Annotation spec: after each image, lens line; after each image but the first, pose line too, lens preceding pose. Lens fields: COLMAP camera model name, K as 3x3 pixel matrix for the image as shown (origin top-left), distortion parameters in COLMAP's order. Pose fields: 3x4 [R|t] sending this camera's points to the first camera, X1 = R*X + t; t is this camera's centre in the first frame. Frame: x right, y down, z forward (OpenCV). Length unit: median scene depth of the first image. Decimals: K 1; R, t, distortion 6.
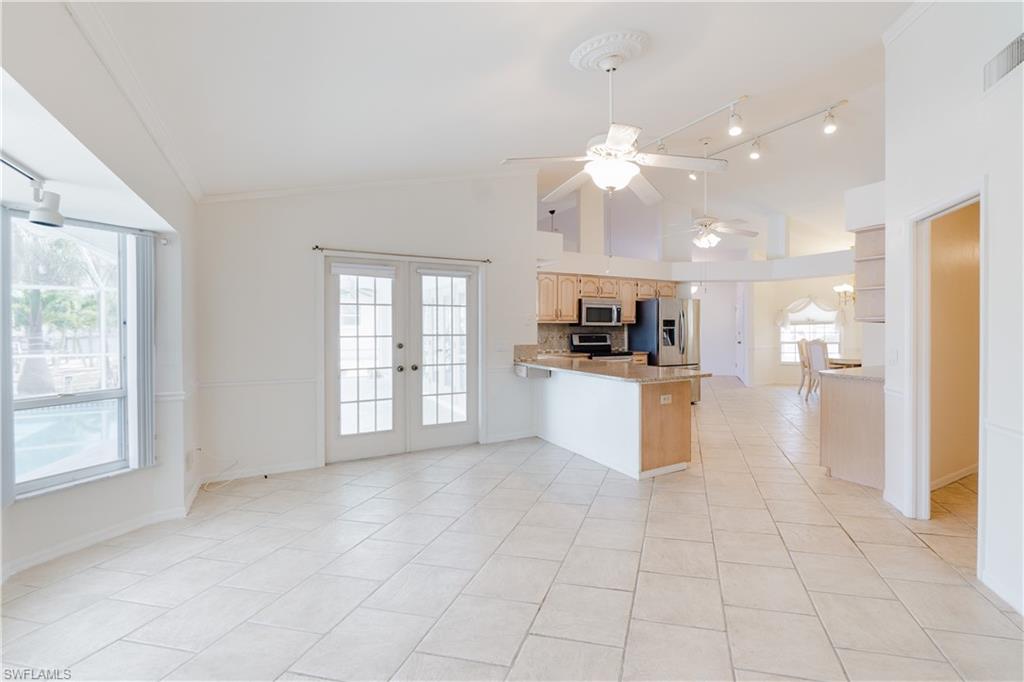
lens RADIAL K [[471.2, 0, 586.5], [0, 471.2, 330.7], [0, 0, 1]] dist [0.000899, 0.000126]
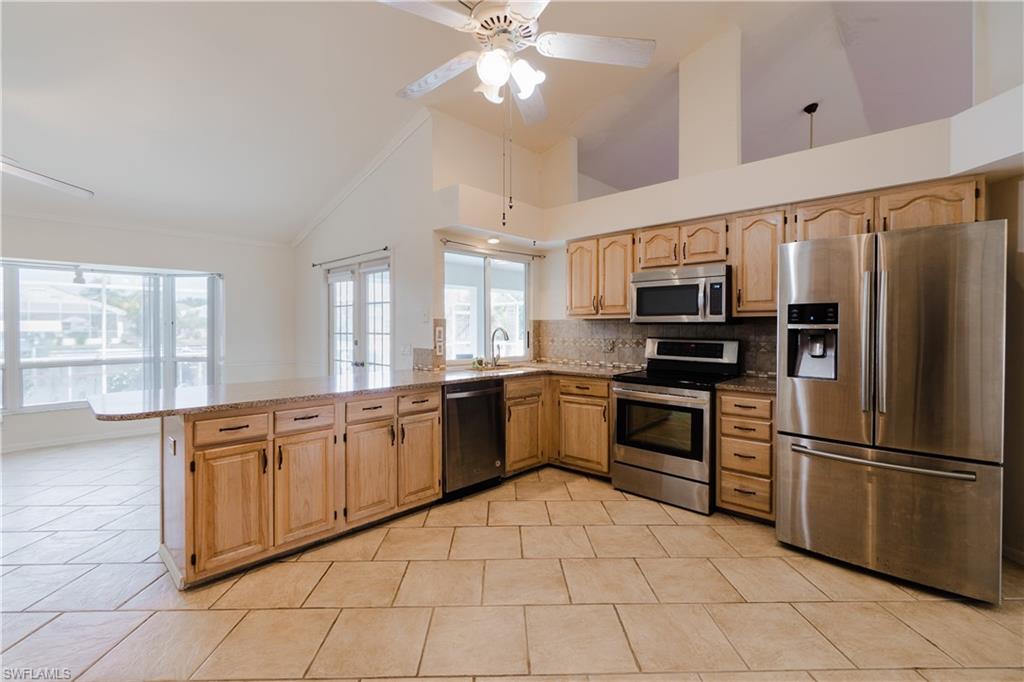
lens RADIAL K [[456.0, 0, 507.7], [0, 456.0, 334.5], [0, 0, 1]] dist [-0.006051, 0.002229]
pose [[0.224263, 0.015743, -0.974401, 0.698341], [-0.010086, 0.999853, 0.013833, -0.004323], [0.974476, 0.006726, 0.224389, 1.101372]]
